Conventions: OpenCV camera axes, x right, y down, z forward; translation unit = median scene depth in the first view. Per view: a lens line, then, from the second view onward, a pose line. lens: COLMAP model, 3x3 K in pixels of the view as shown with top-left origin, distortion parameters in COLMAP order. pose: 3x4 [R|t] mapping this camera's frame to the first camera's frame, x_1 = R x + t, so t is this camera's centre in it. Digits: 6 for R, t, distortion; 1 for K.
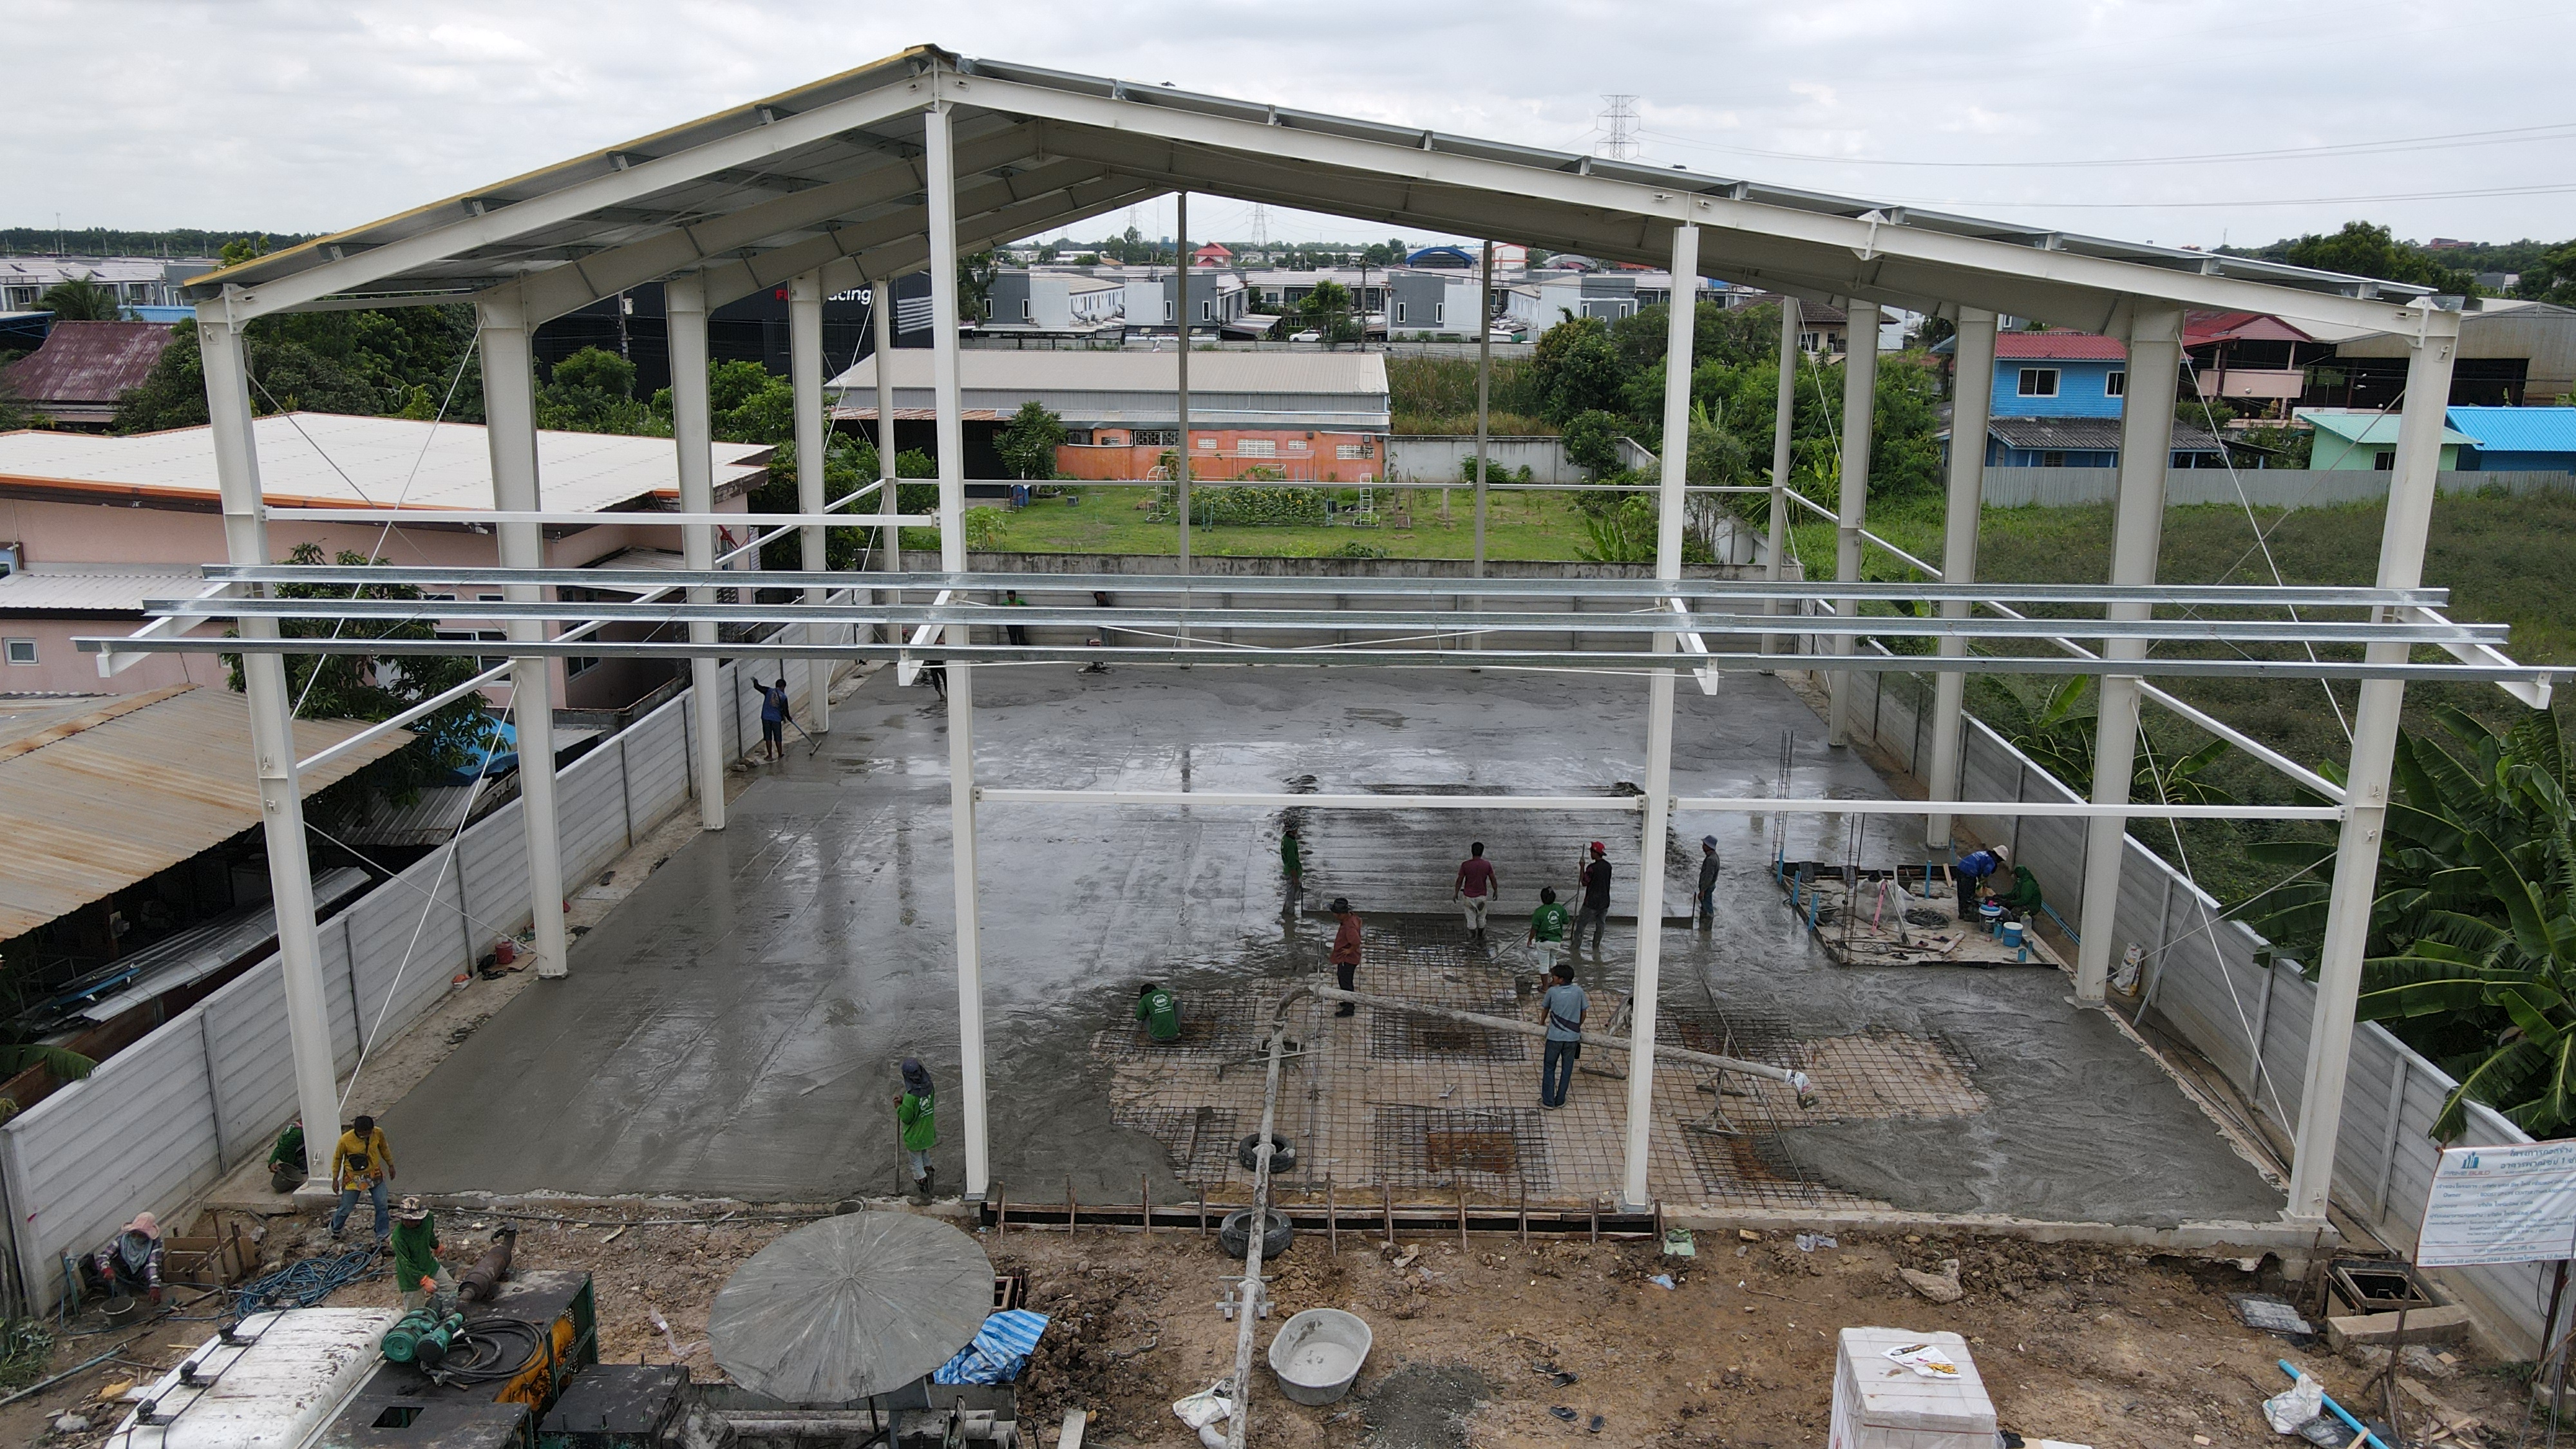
lens RADIAL K [[1903.3, 0, 1288.0], [0, 1903.3, 724.5], [0, 0, 1]] dist [0.004908, 0.007928]
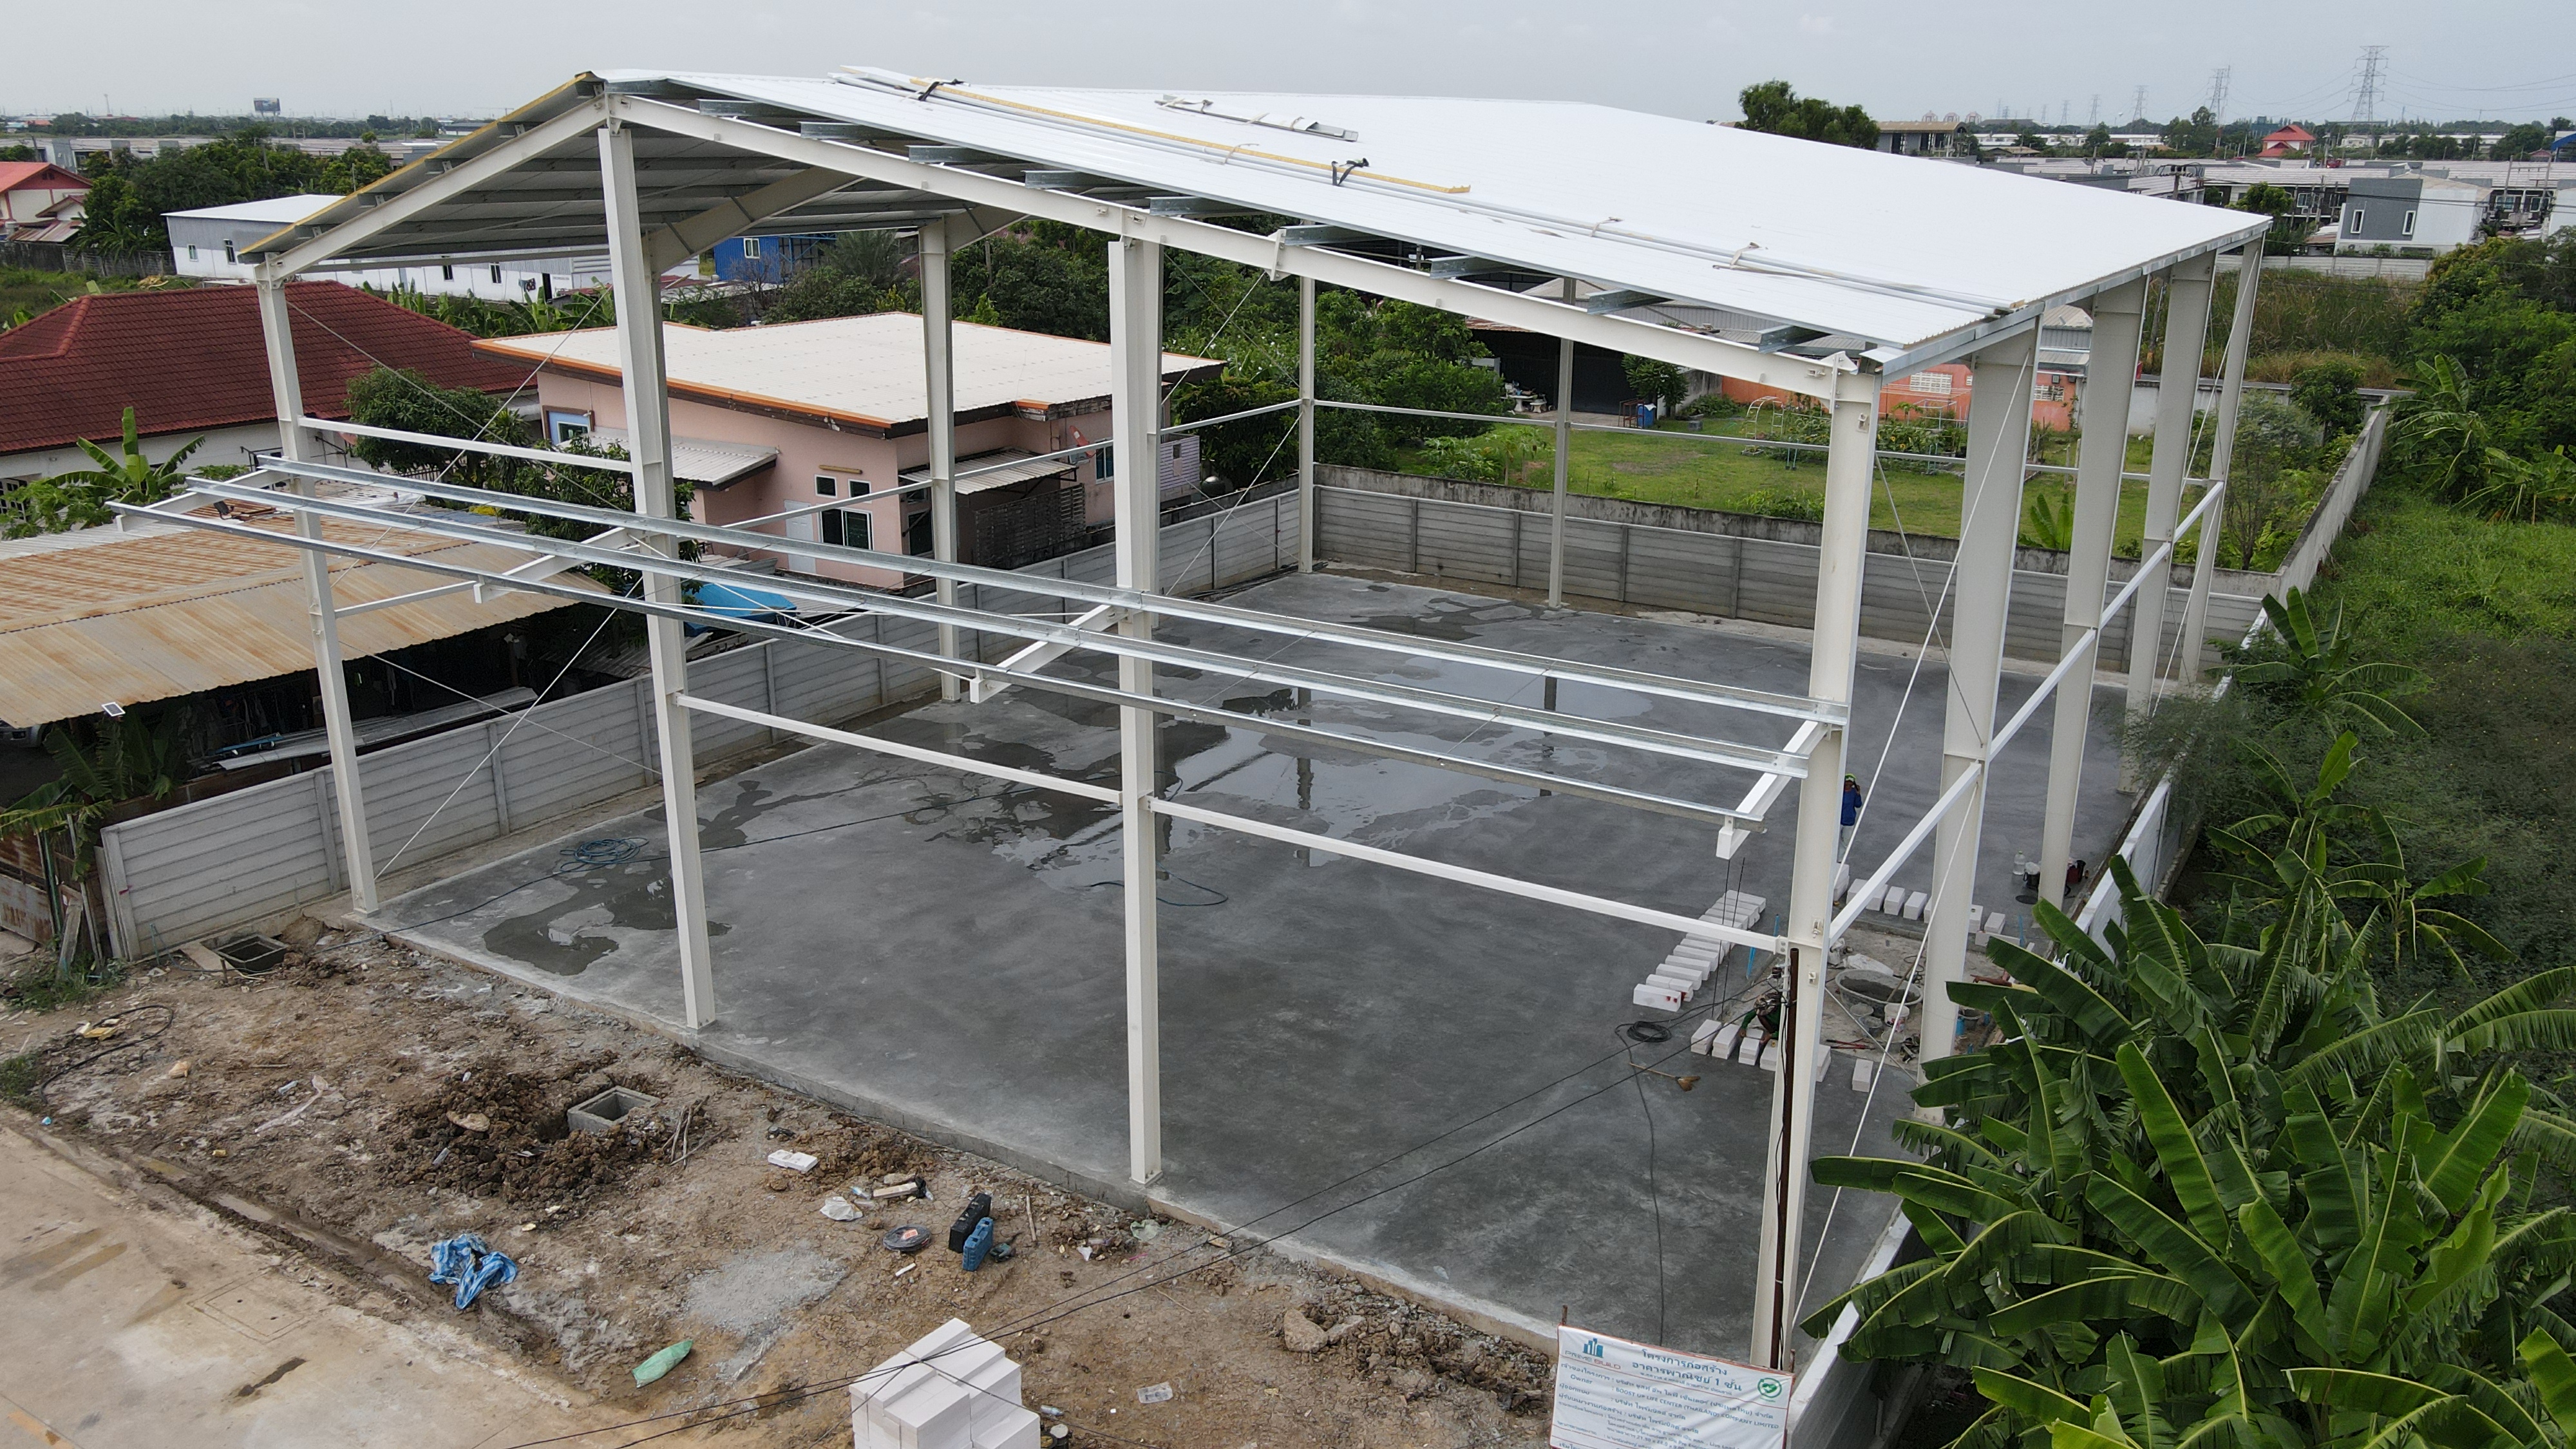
lens RADIAL K [[1899.2, 0, 1288.0], [0, 1899.2, 724.5], [0, 0, 1]] dist [0.012042, -0.000912]
pose [[0.866219, 0.148751, -0.477009, 0.170837], [-0.120908, 0.988688, 0.088752, -0.023044], [0.484815, -0.019204, 0.874406, 0.032446]]
